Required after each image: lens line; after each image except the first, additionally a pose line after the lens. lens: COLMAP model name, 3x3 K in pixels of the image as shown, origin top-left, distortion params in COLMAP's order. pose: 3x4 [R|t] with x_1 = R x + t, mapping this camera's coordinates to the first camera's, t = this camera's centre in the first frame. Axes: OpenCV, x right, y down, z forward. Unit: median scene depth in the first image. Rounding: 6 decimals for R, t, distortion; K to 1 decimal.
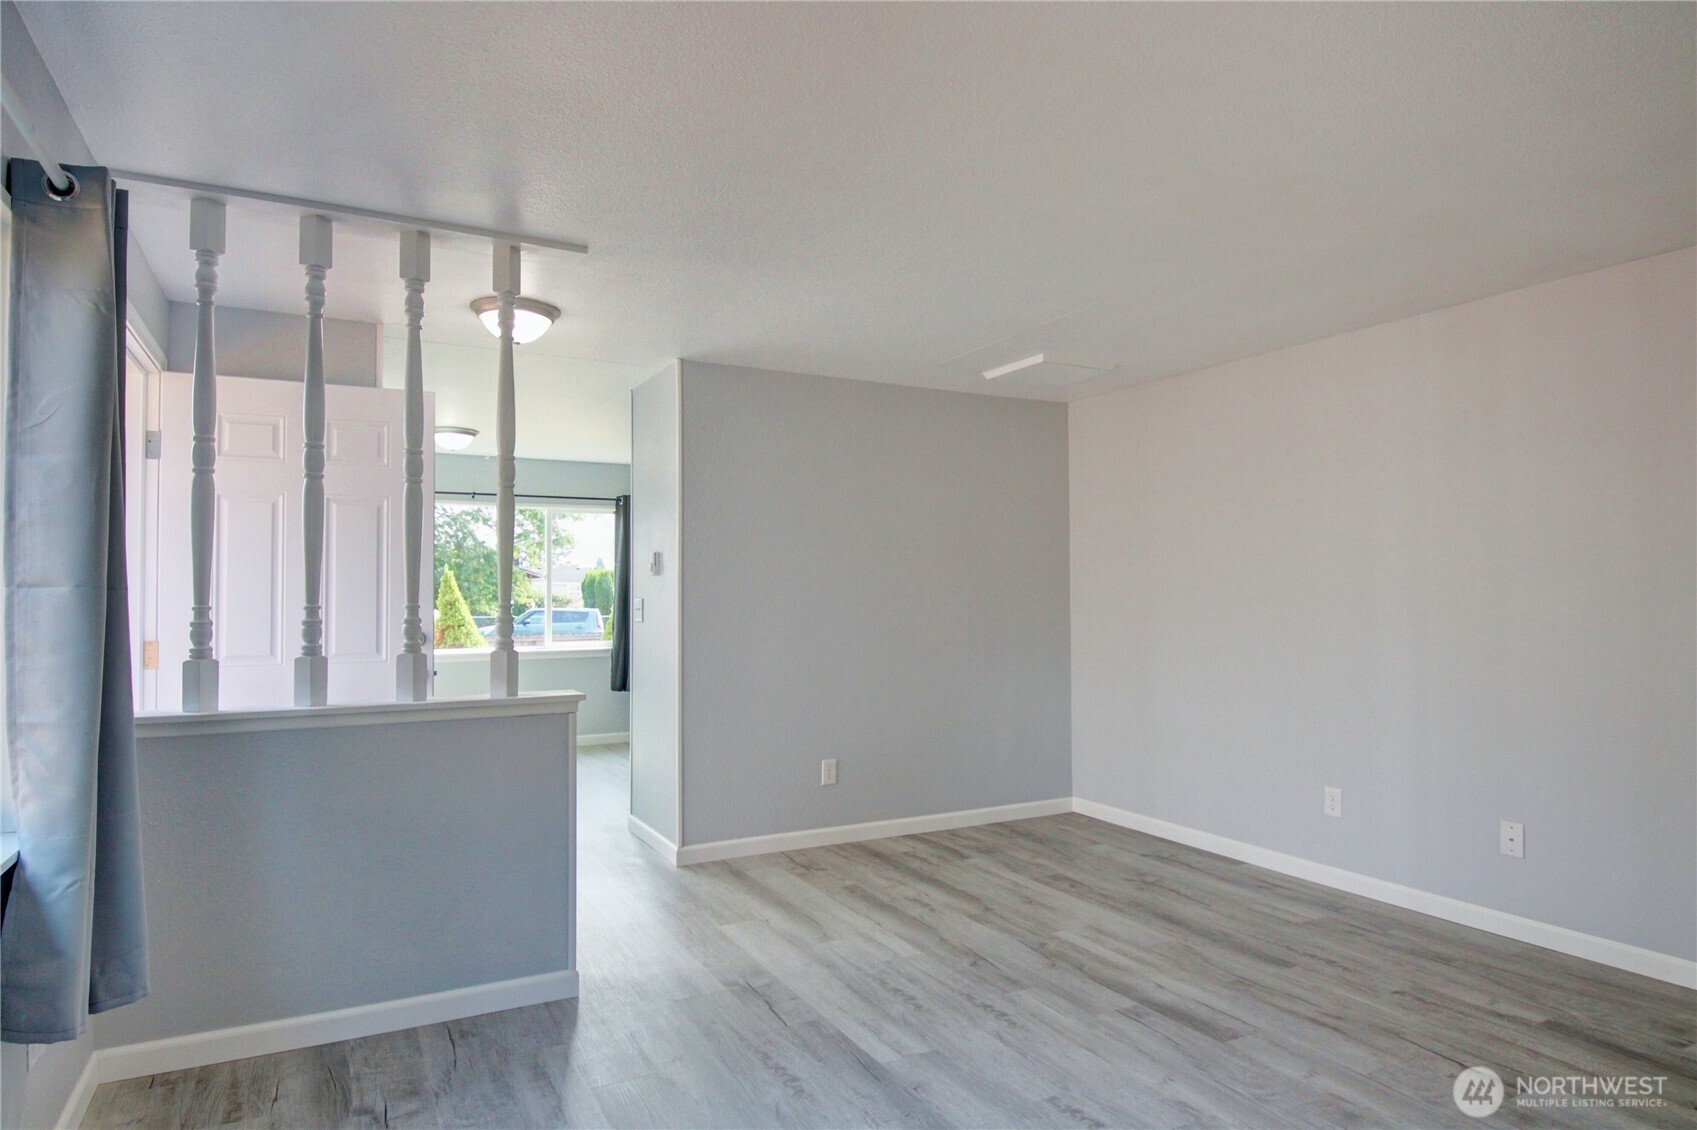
lens RADIAL K [[964.7, 0, 841.4], [0, 964.7, 573.5], [0, 0, 1]] dist [0.023094, -0.033747]
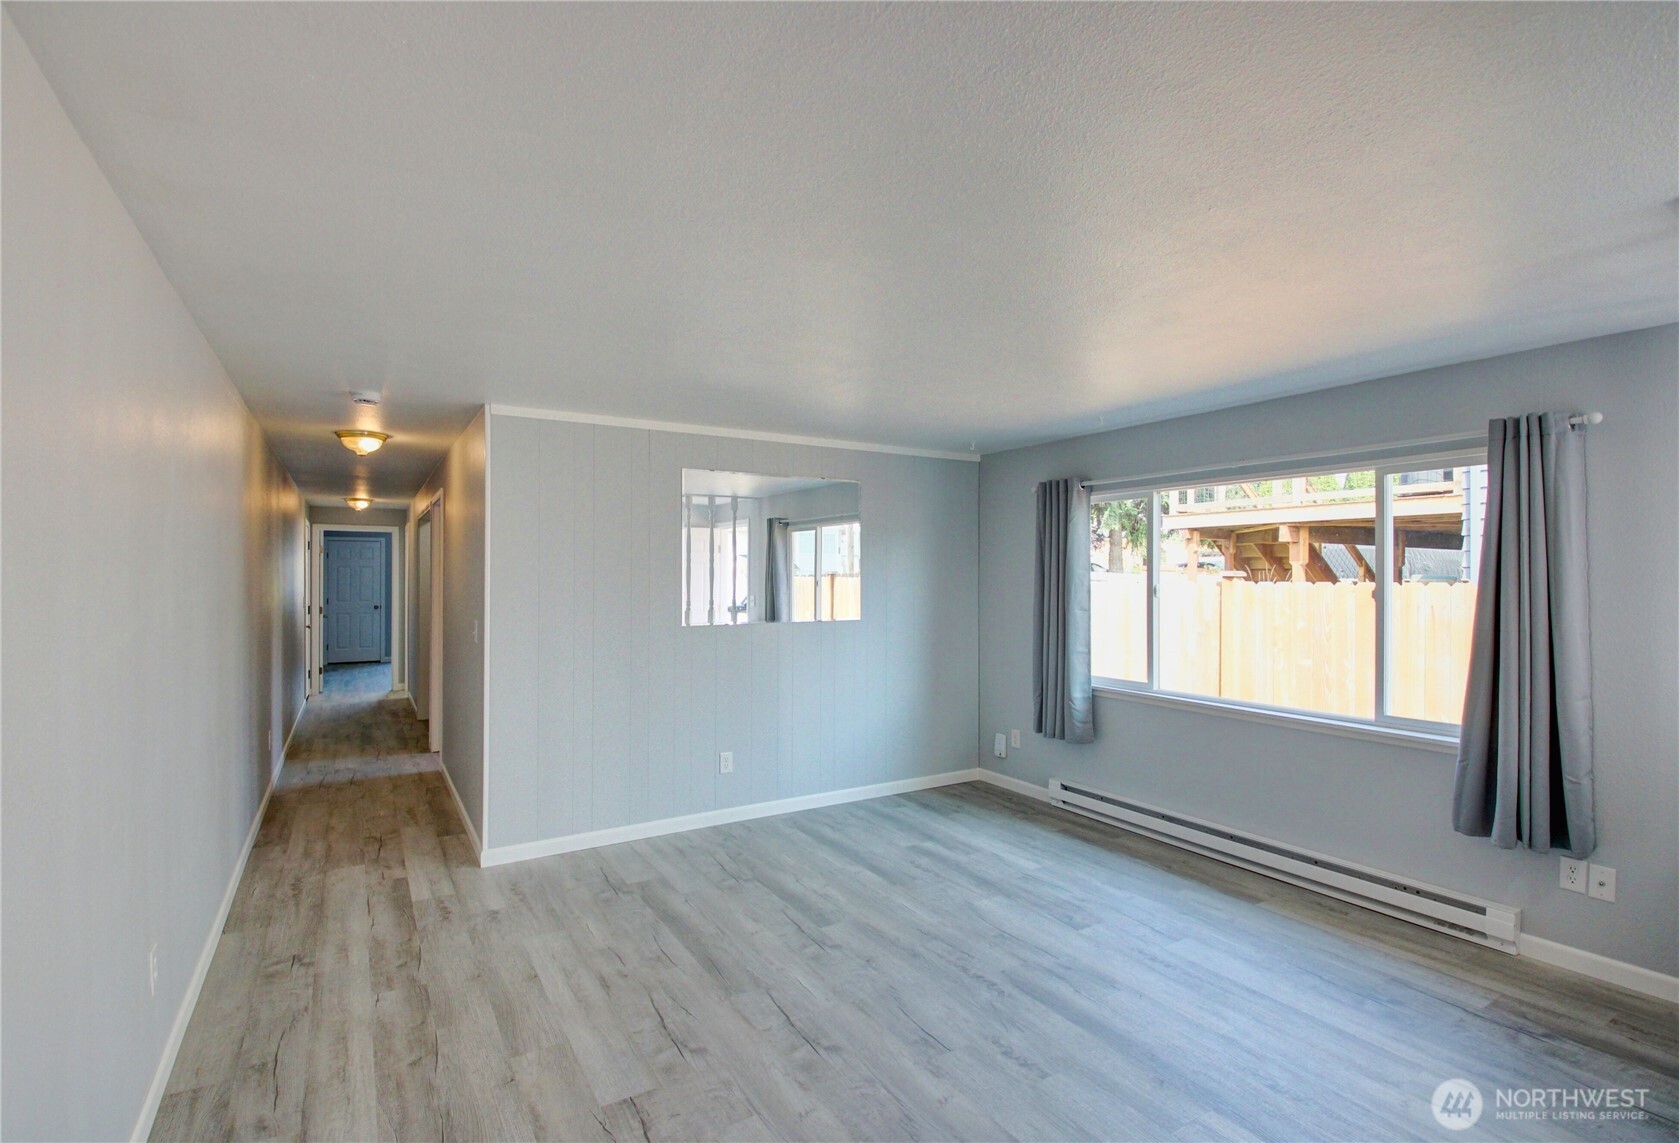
lens RADIAL K [[796.5, 0, 847.5], [0, 796.5, 572.9], [0, 0, 1]] dist [-0.024631, -0.006081]
pose [[-0.997581, -0.001126, -0.069507, 0.343852], [0.000368, 0.999769, -0.021472, -0.034121], [0.069516, -0.021445, -0.997350, 1.281507]]
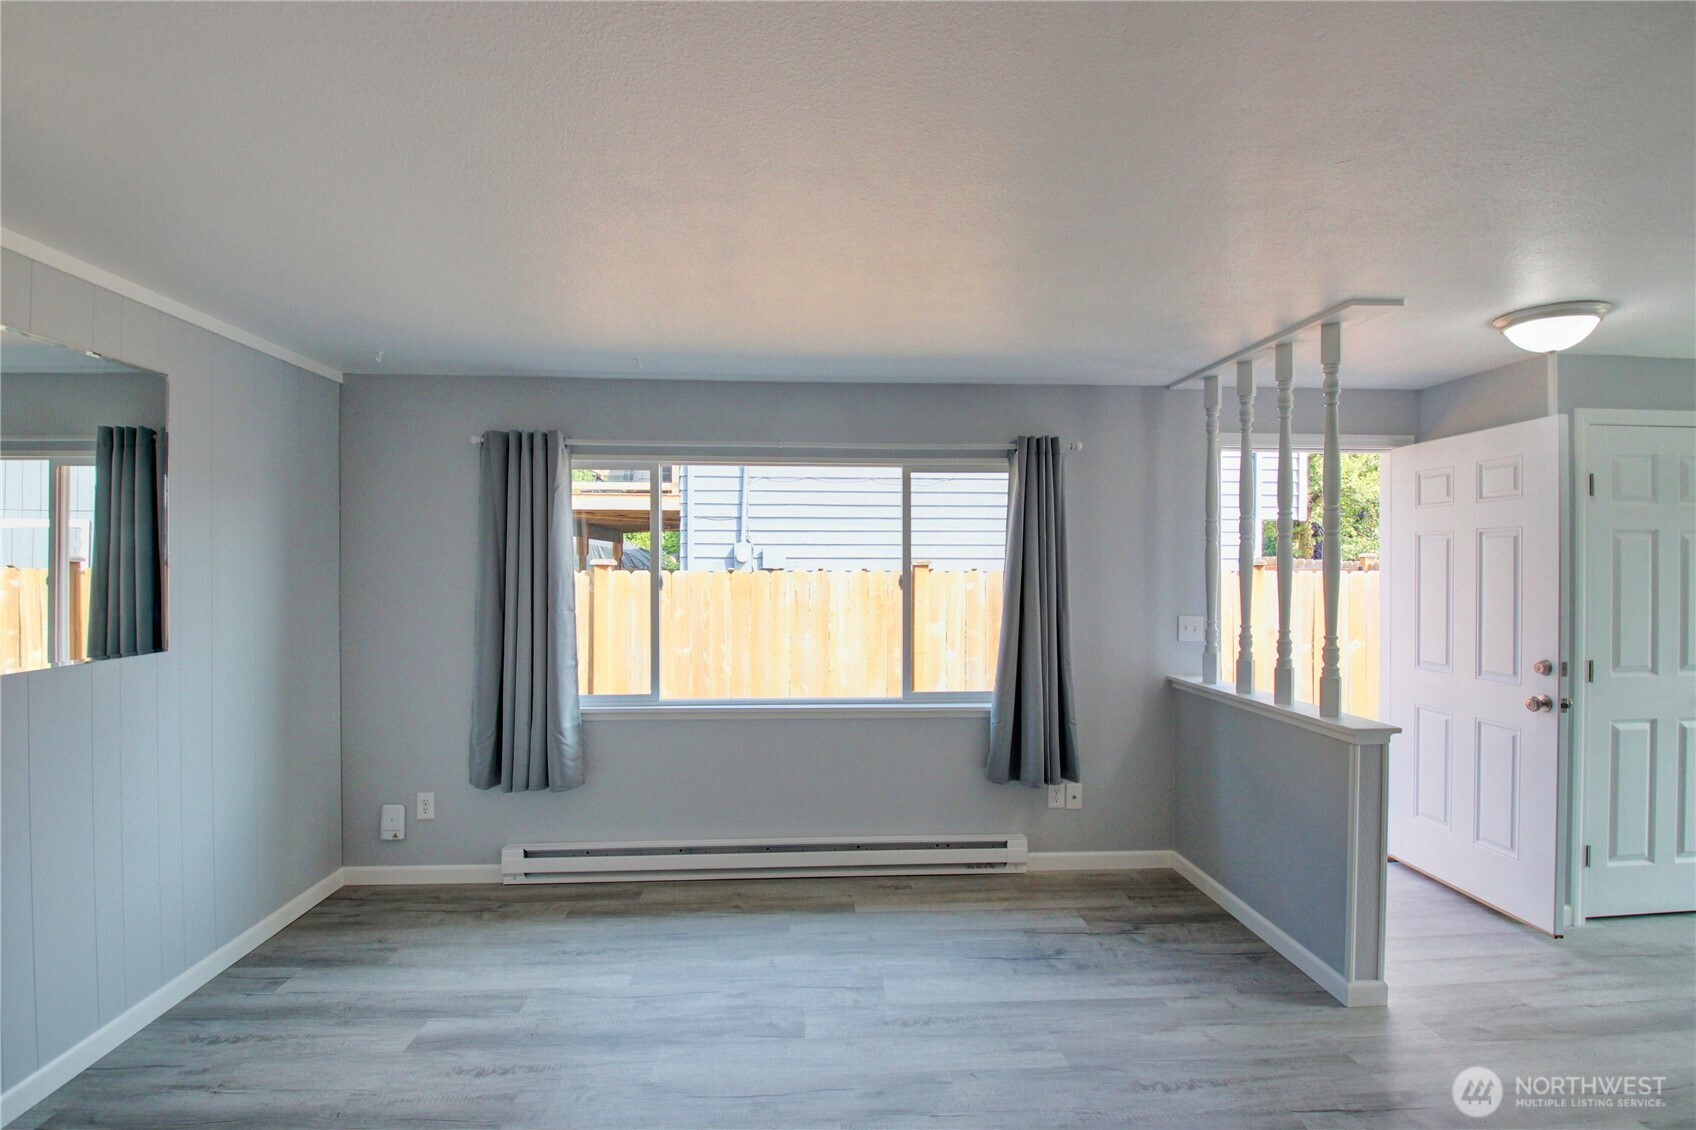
lens RADIAL K [[786.1, 0, 839.4], [0, 786.1, 565.5], [0, 0, 1]] dist [0.008182, -0.019678]
pose [[-0.408806, 0.000377, -0.912621, 0.618680], [0.015237, 0.999863, -0.006412, -0.044738], [0.912494, -0.016526, -0.408756, 0.706542]]
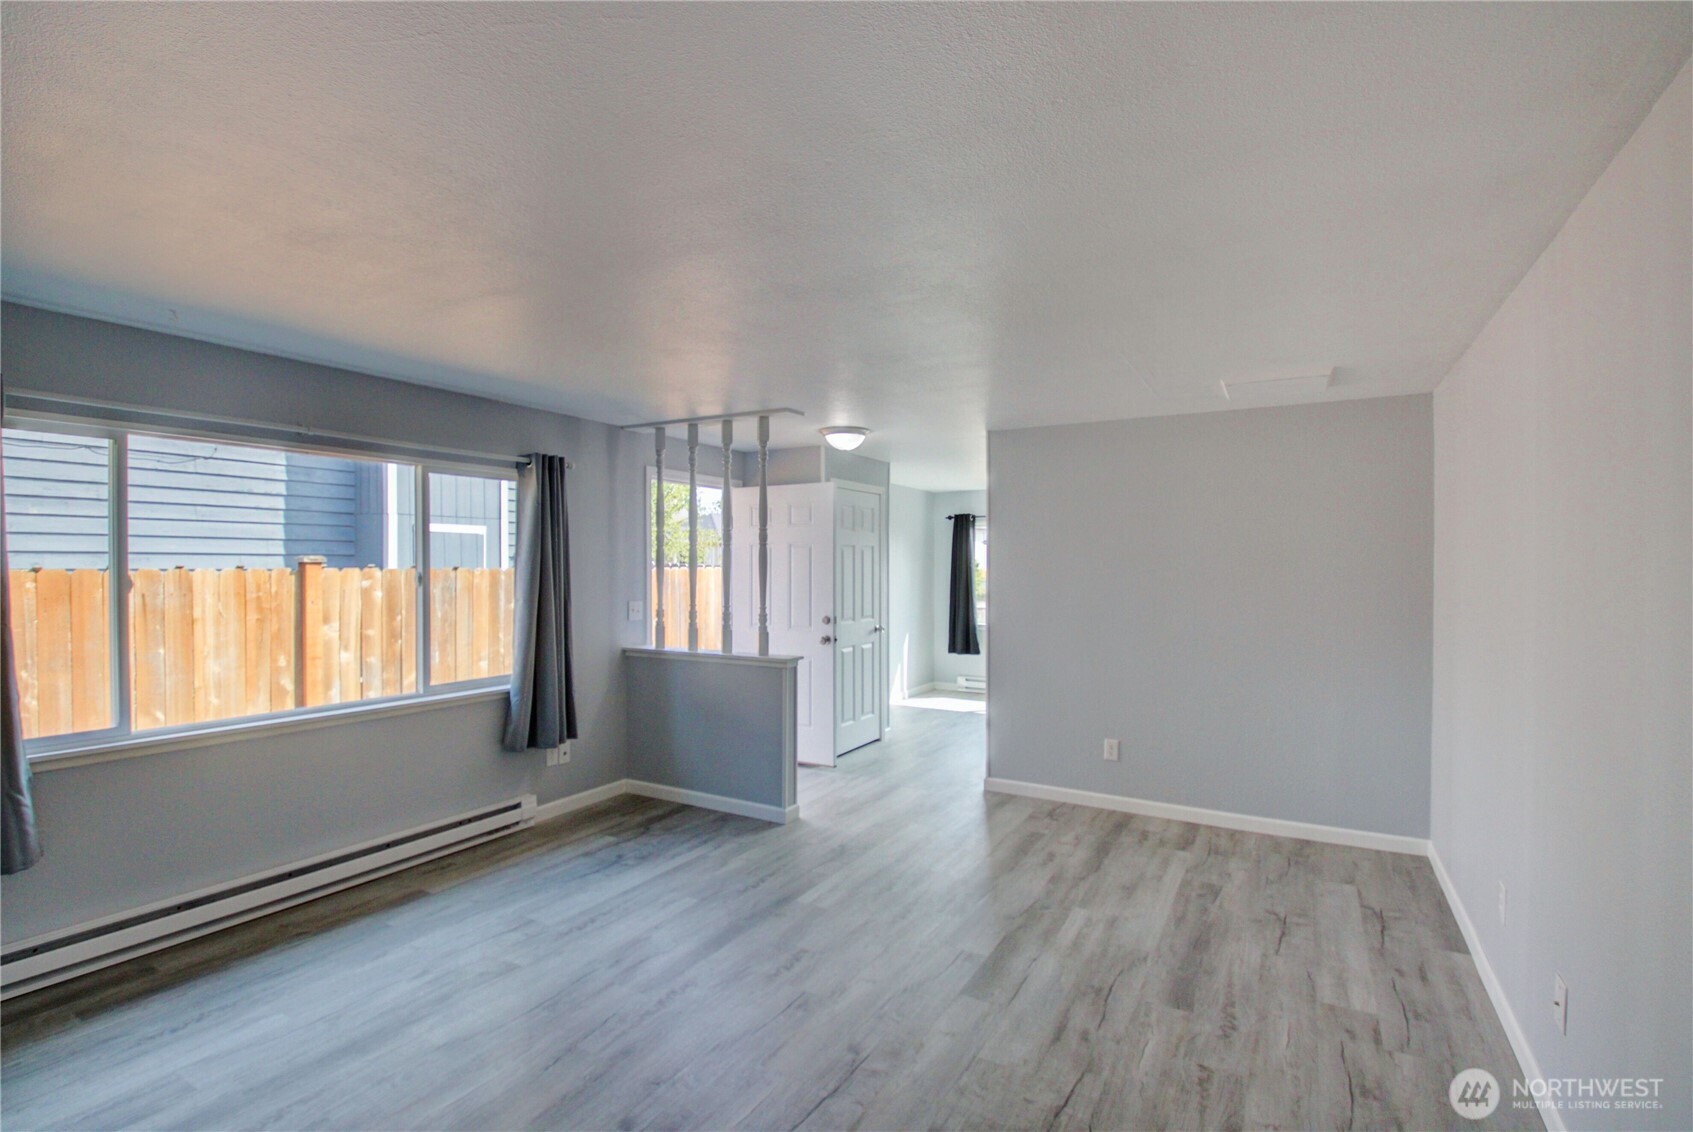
lens RADIAL K [[784.7, 0, 838.2], [0, 784.7, 563.3], [0, 0, 1]] dist [0.008182, -0.019678]
pose [[0.537332, 0.001009, -0.843370, 0.848547], [0.010821, 0.999909, 0.008090, -0.052252], [0.843302, -0.013473, 0.537272, 0.252148]]
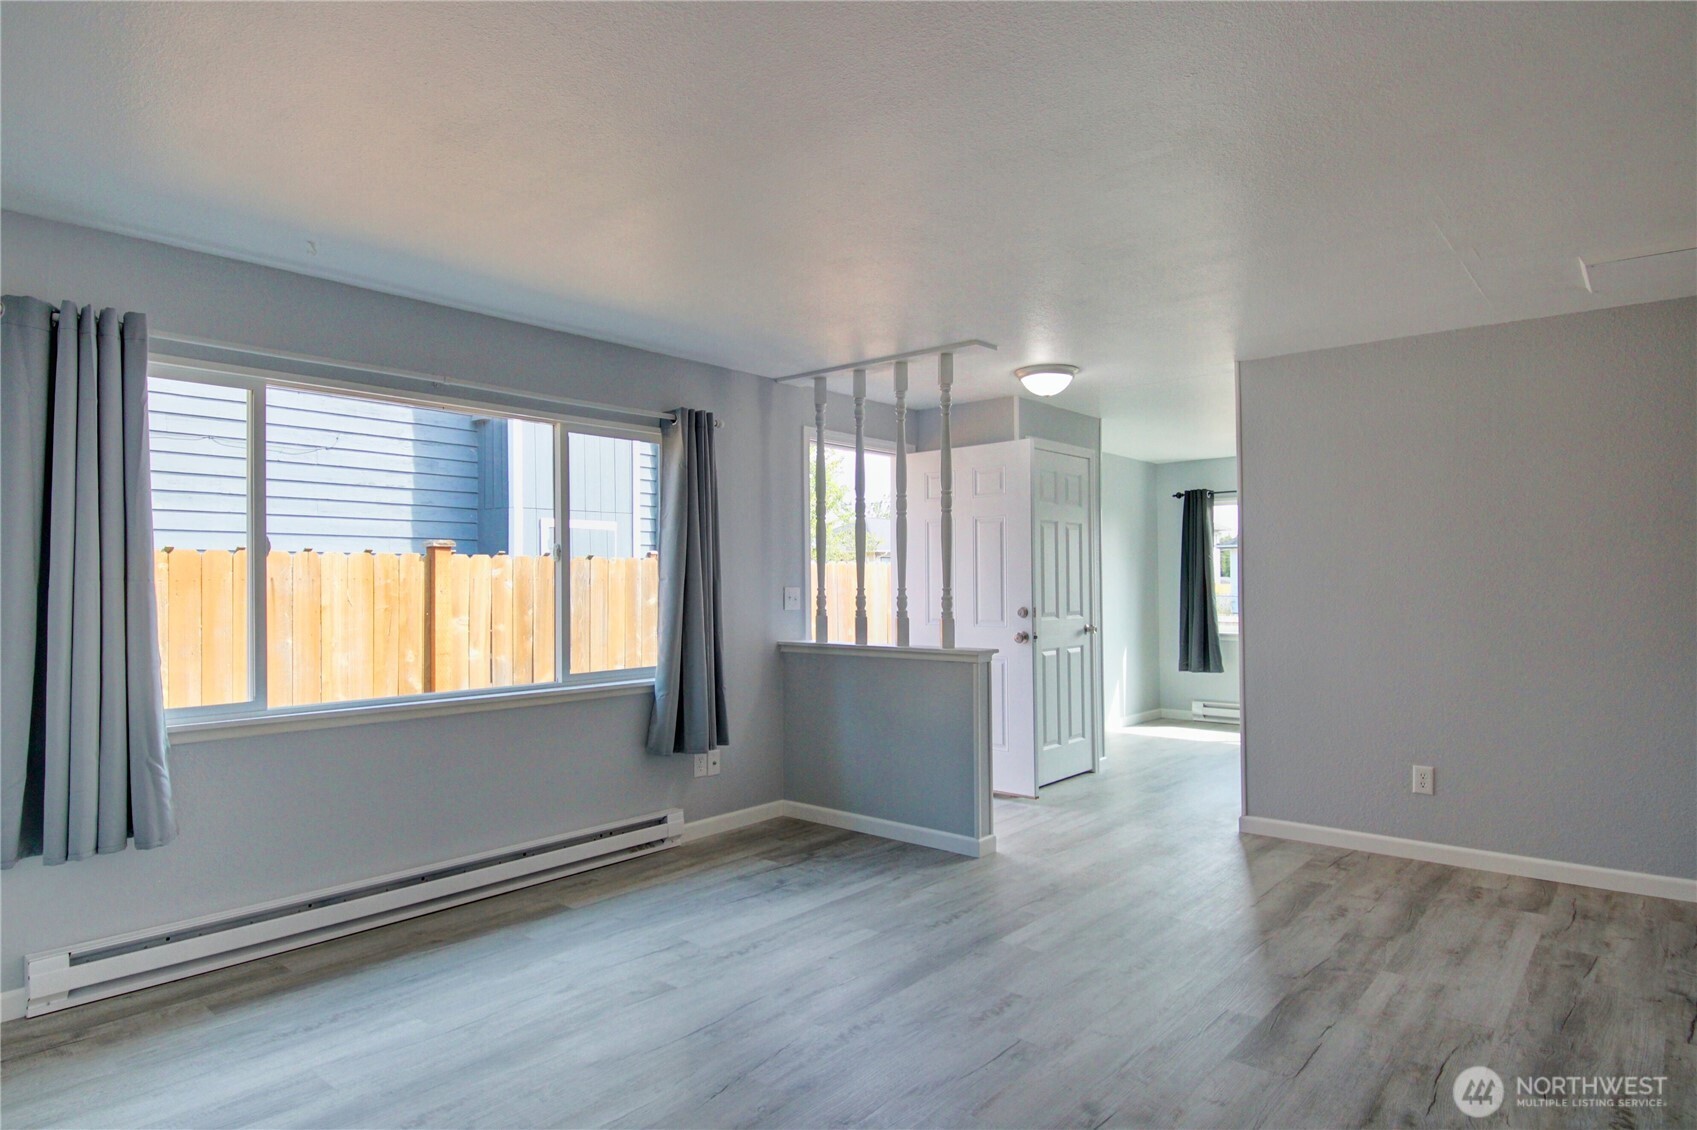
lens RADIAL K [[964.7, 0, 842.2], [0, 964.7, 559.8], [0, 0, 1]] dist [0.023094, -0.033747]
pose [[0.372933, -0.022727, -0.927580, 0.836154], [0.021214, 0.999647, -0.015963, 0.007630], [0.927616, -0.013725, 0.373284, 0.230370]]
